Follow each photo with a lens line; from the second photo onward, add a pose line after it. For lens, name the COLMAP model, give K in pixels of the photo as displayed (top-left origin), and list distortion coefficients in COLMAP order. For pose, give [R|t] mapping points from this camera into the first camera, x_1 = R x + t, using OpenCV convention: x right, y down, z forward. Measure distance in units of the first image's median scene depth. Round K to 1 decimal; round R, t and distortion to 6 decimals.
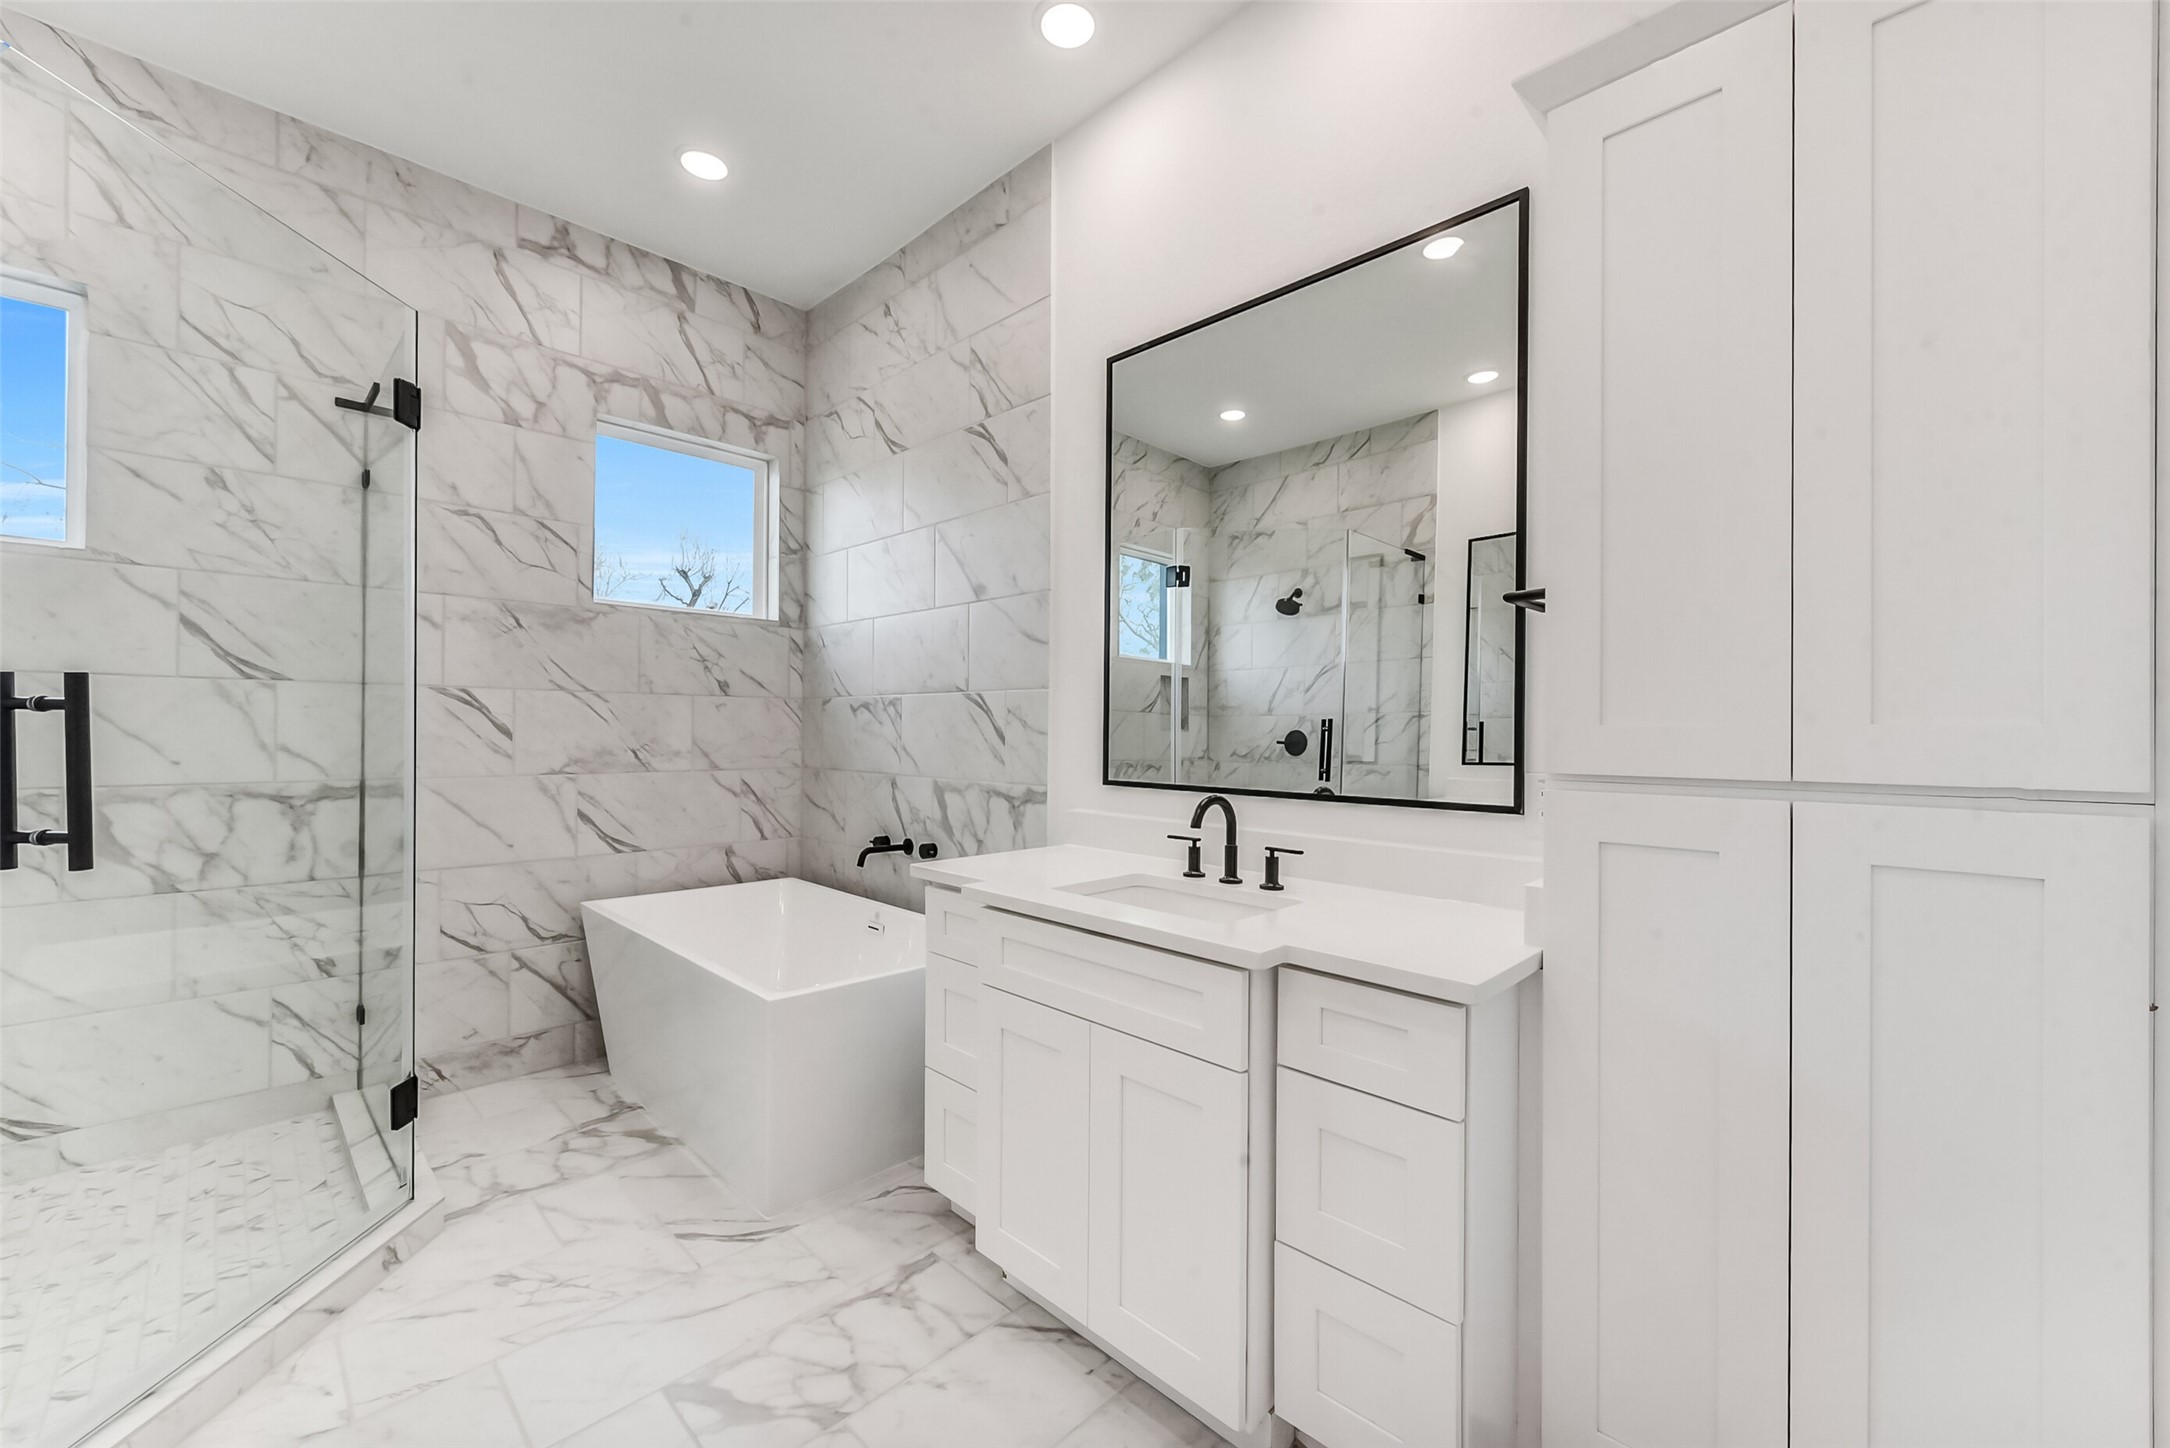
lens RADIAL K [[855.0, 0, 1093.8], [0, 855.0, 730.9], [0, 0, 1]] dist [0.001597, -0.001307]
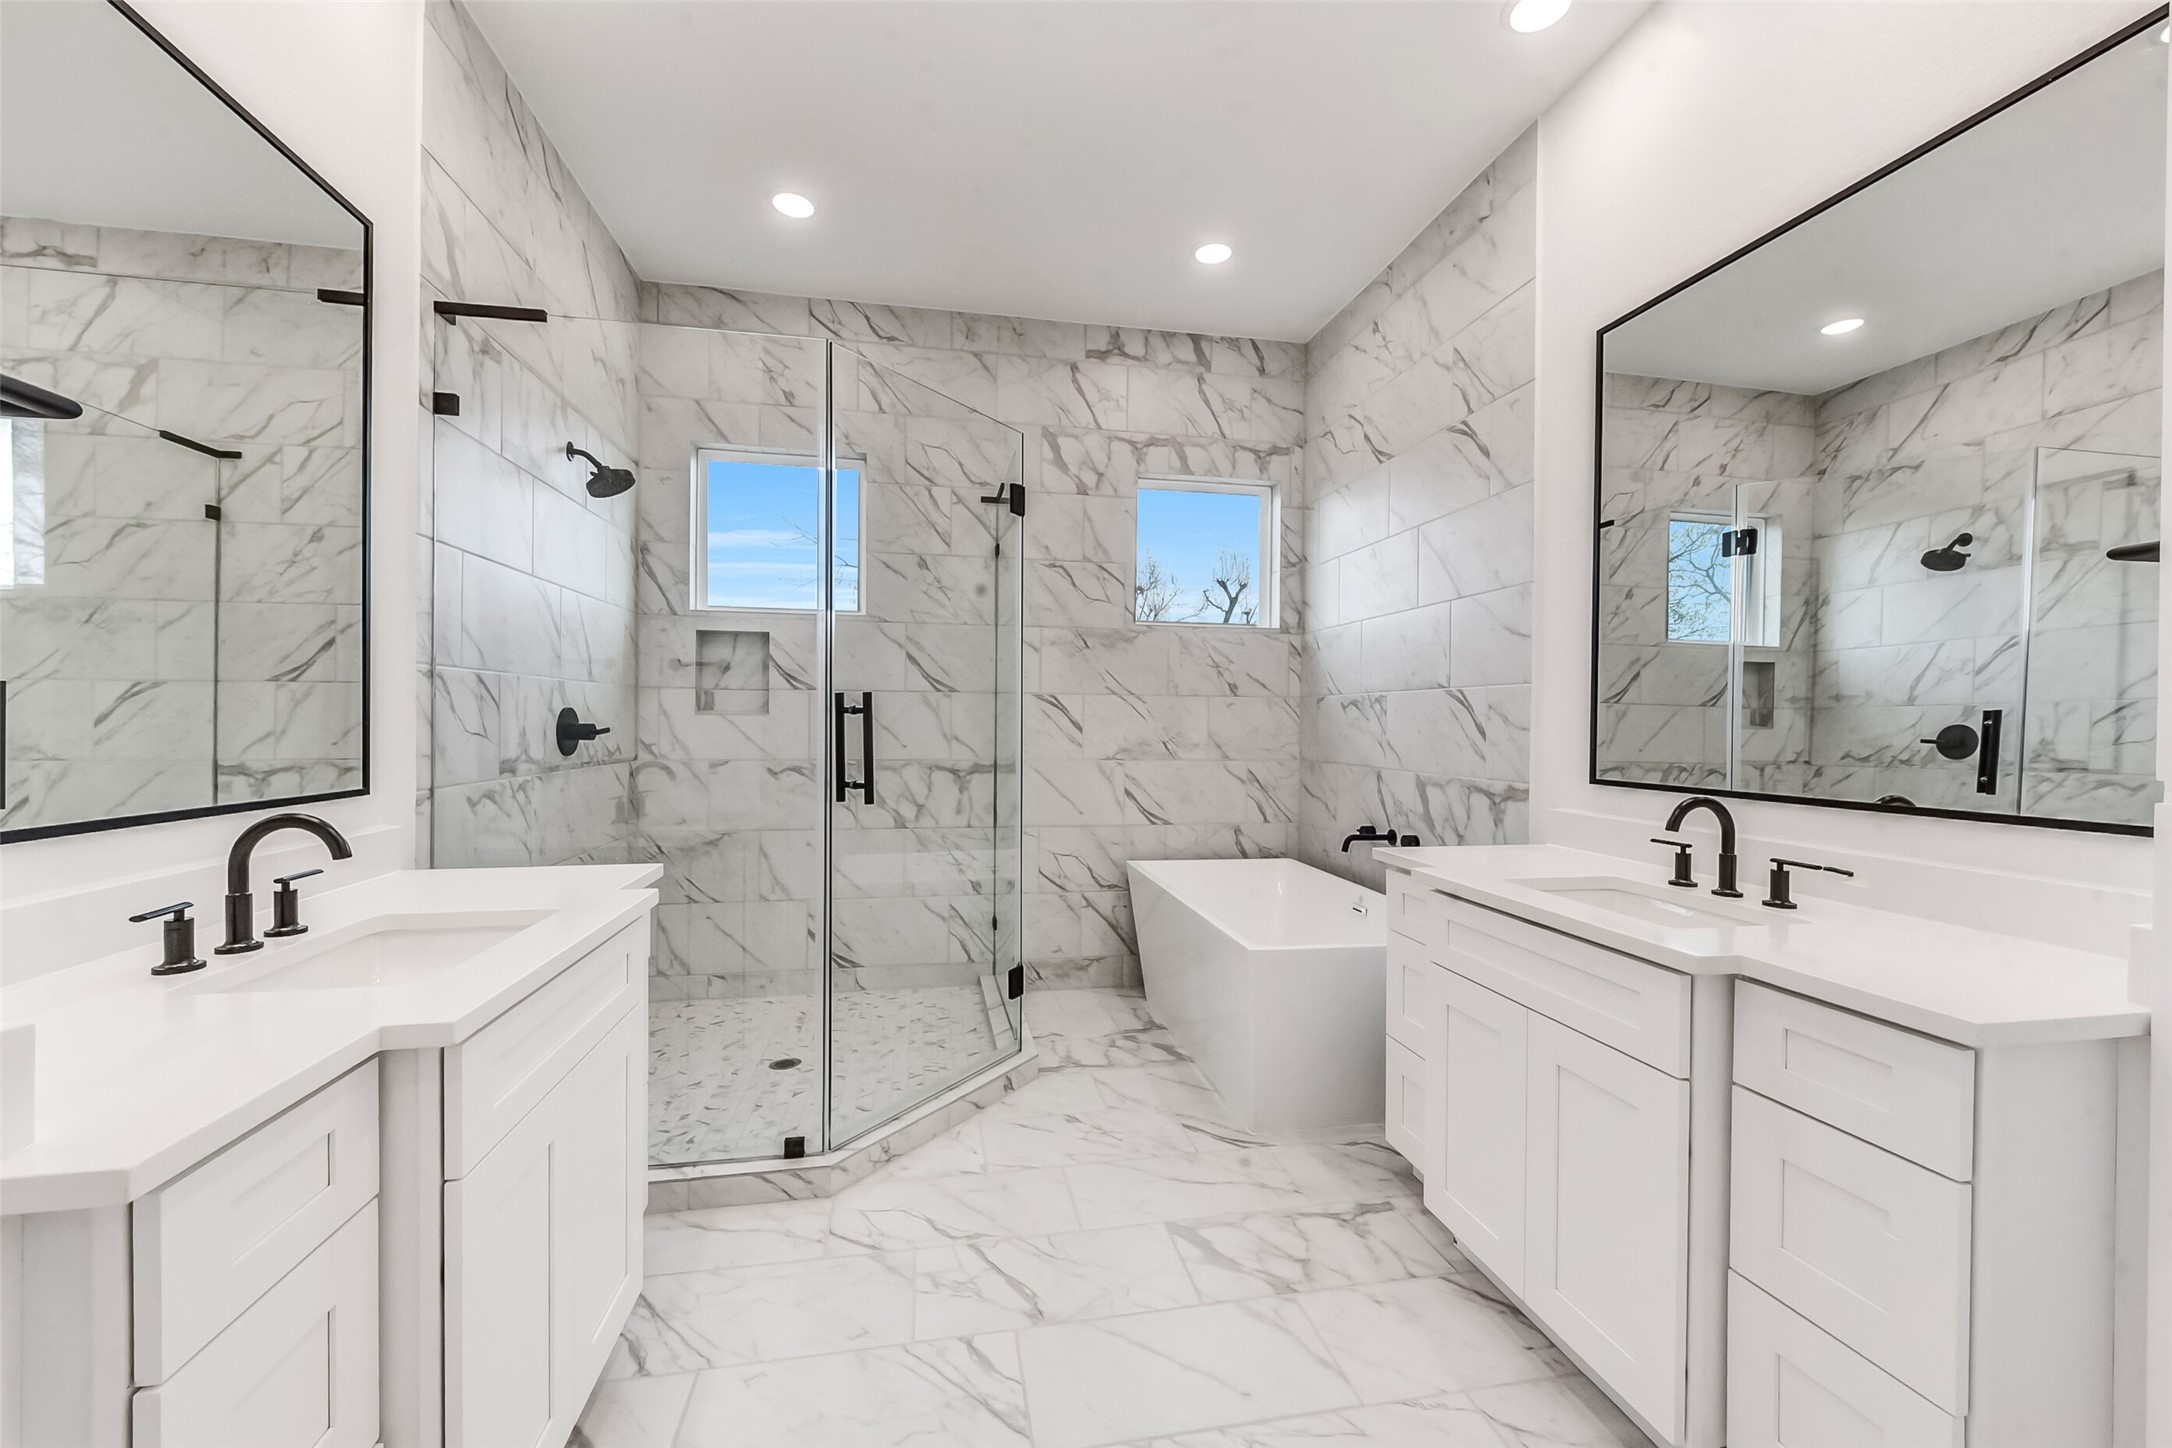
lens RADIAL K [[855.8, 0, 1087.1], [0, 855.8, 735.4], [0, 0, 1]] dist [0.001597, -0.001307]
pose [[0.821439, 0.006499, -0.570259, 0.094741], [-0.000868, 0.999948, 0.010146, 0.000756], [0.570295, -0.007840, 0.821402, -0.096690]]
